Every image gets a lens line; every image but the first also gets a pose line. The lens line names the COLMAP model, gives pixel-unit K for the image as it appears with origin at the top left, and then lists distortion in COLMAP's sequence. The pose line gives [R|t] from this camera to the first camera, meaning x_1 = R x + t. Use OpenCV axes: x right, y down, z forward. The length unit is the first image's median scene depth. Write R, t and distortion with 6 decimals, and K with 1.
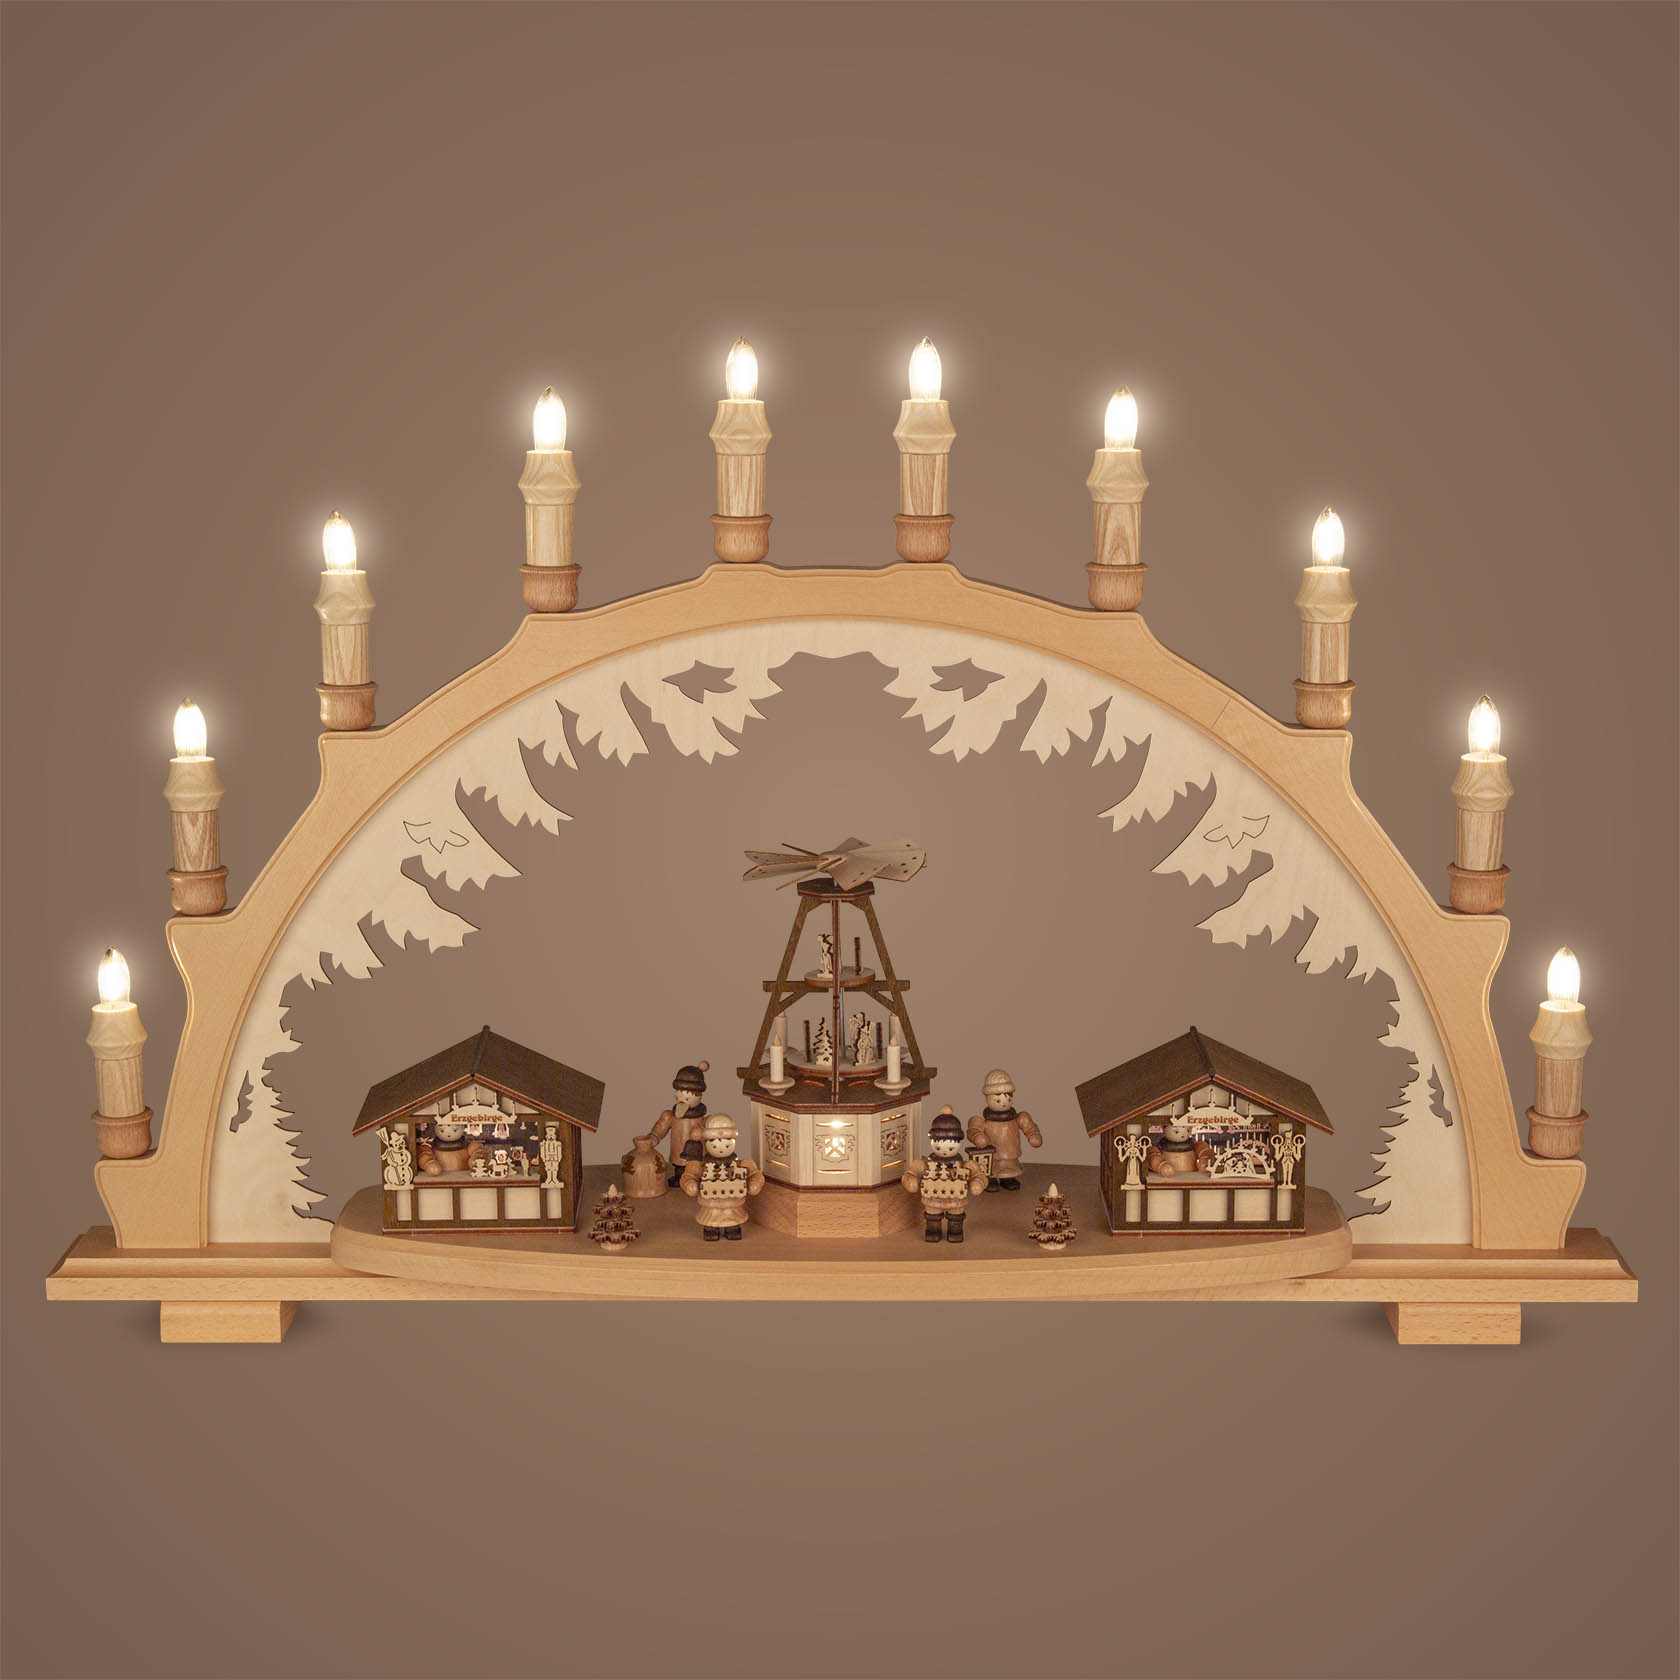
lens RADIAL K [[2953.0, 0, 840.0], [0, 2953.0, 840.0], [0, 0, 1]] dist [0.015381, -0.030143]
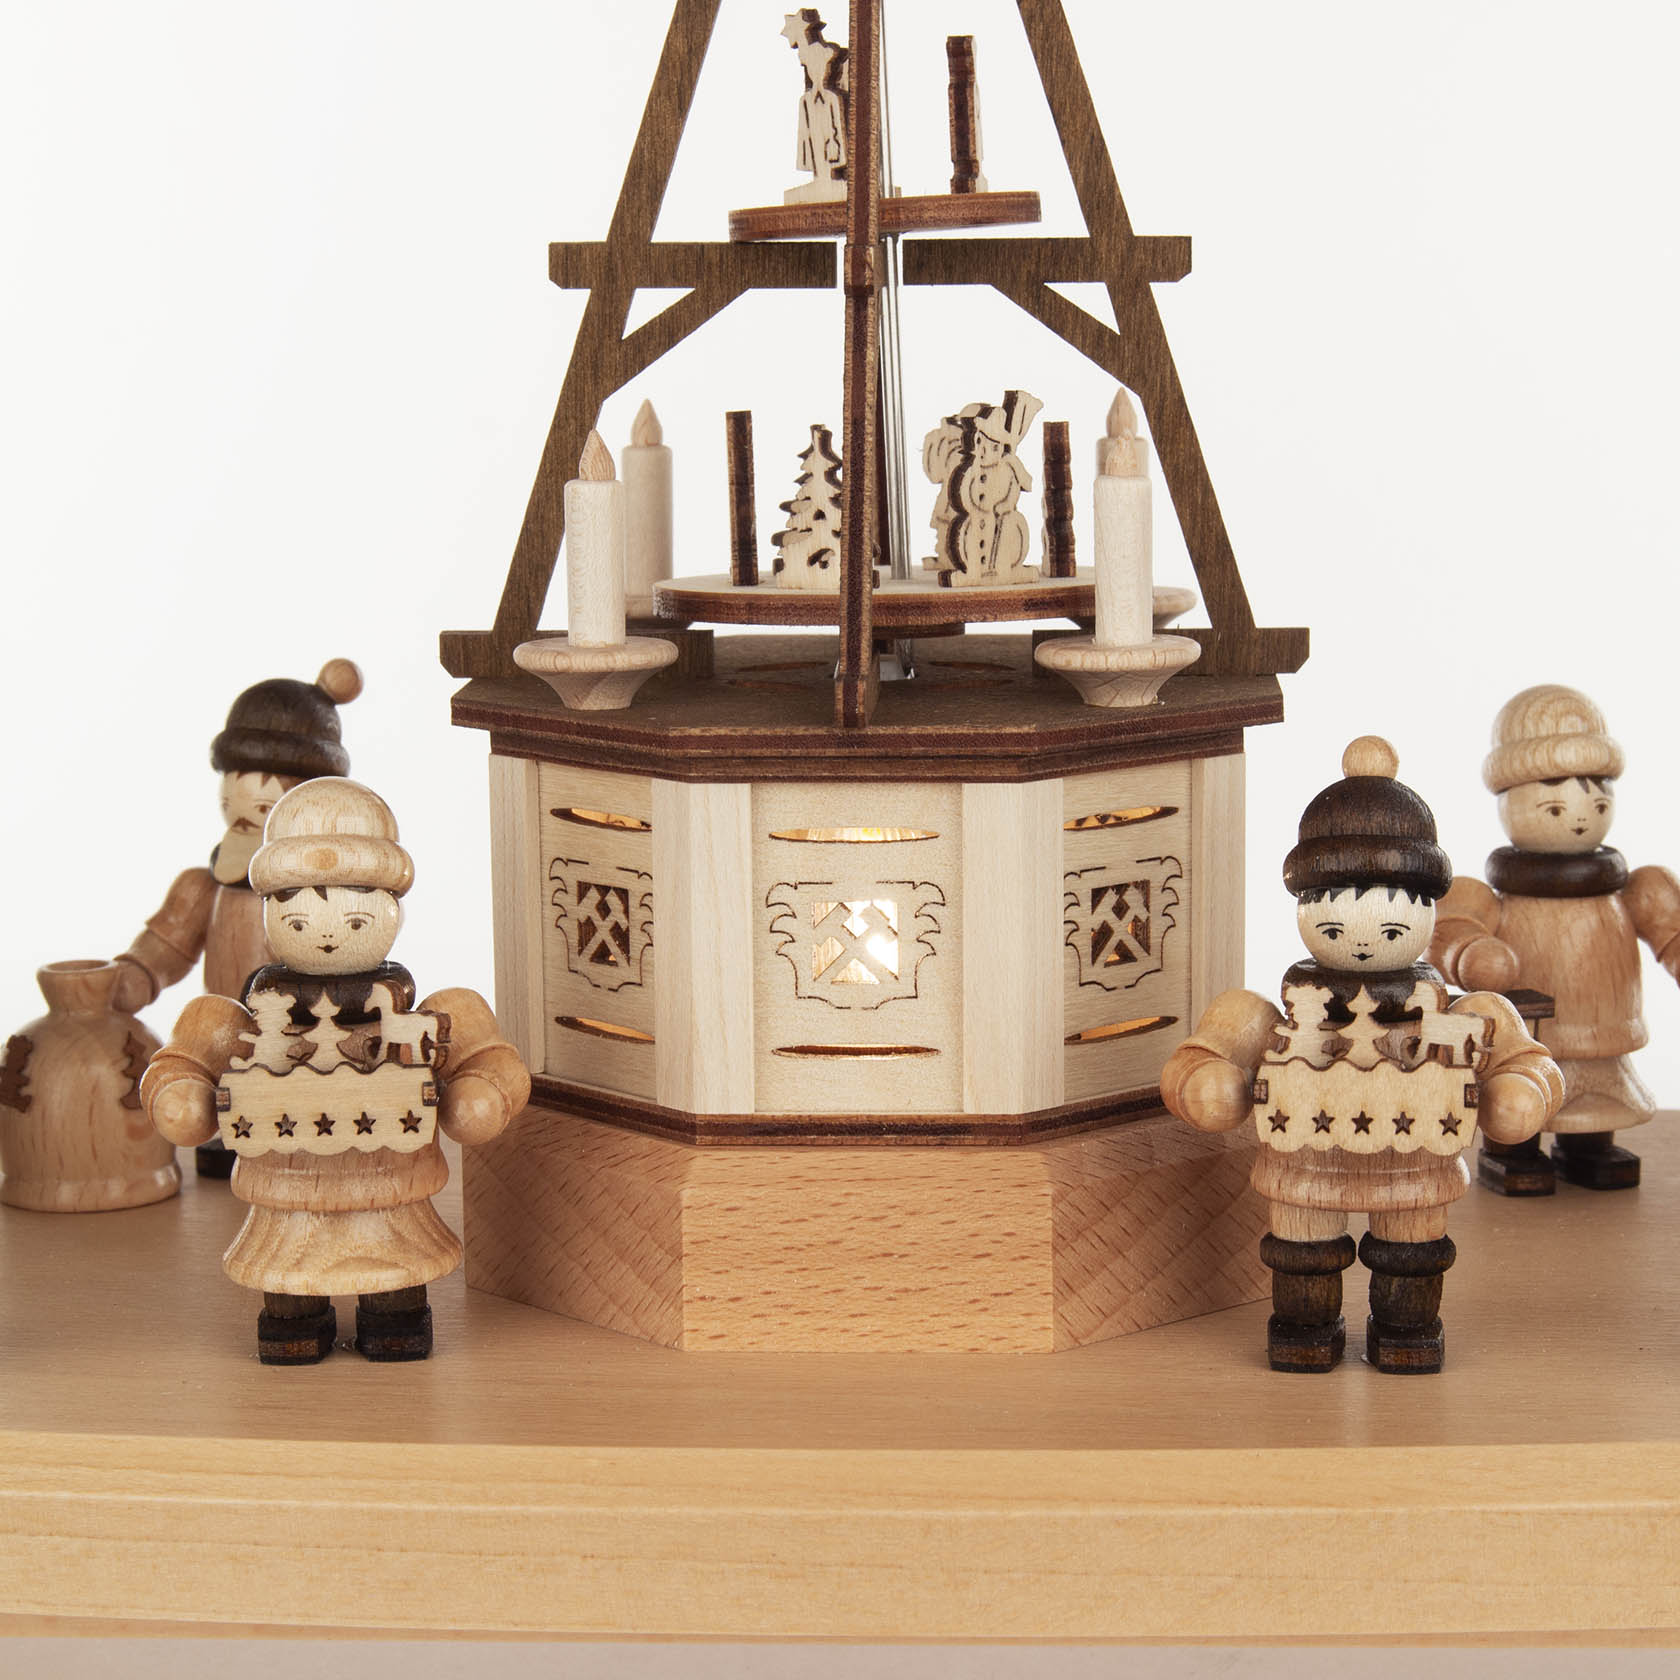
lens RADIAL K [[4603.0, 0, 840.0], [0, 4603.0, 840.0], [0, 0, 1]] dist [-0.010840, -1.082617]
pose [[0.999482, 0.001231, -0.032154, 0.008154], [-0.002027, 0.999692, -0.024746, 0.104828], [0.032114, 0.024798, 0.999177, 0.656084]]
